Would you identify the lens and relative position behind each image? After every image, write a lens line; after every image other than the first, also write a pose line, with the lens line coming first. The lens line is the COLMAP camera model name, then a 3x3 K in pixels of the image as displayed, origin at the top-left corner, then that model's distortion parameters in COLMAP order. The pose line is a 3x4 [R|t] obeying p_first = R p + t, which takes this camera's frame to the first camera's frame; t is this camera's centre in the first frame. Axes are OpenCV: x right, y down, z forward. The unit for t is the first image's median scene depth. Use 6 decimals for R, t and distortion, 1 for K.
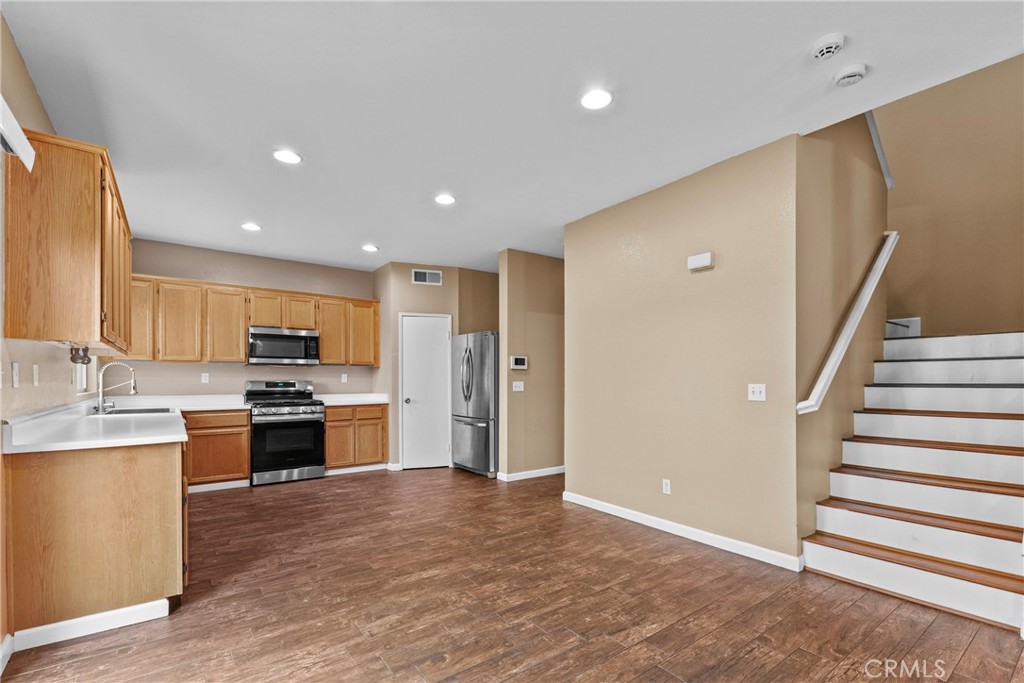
lens RADIAL K [[451.5, 0, 514.1], [0, 451.5, 379.0], [0, 0, 1]] dist [0.000732, 0.000126]
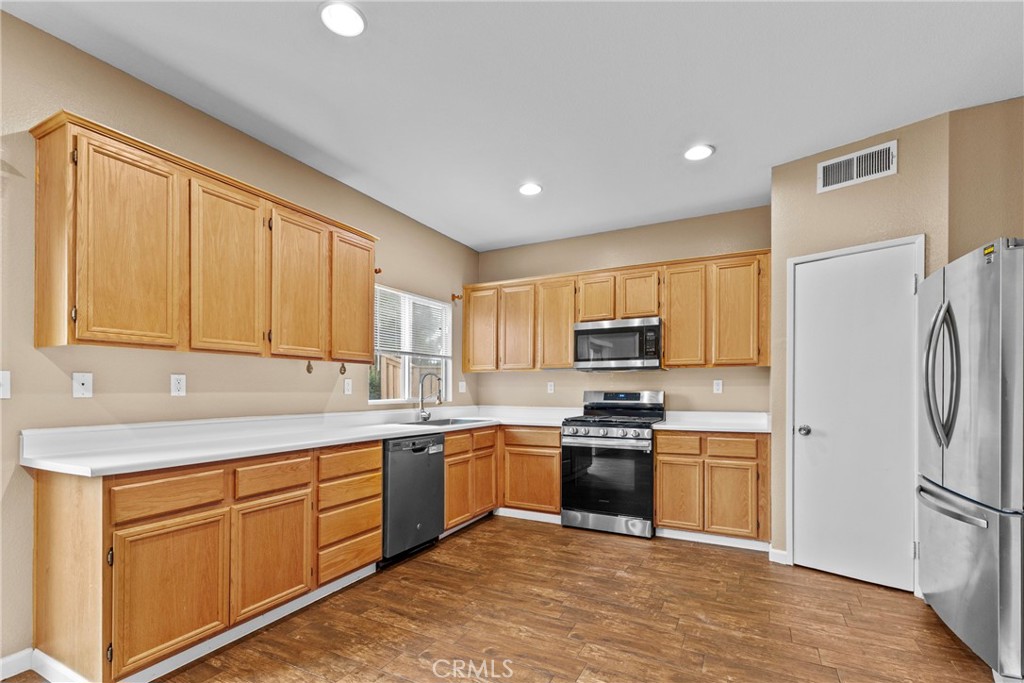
lens RADIAL K [[456.2, 0, 514.6], [0, 456.2, 391.5], [0, 0, 1]] dist [0.000342, 0.000104]
pose [[0.440849, 0.002782, -0.897577, 0.083140], [0.001915, 0.999990, 0.004040, 0.001897], [0.897579, -0.003499, 0.440839, 0.528733]]
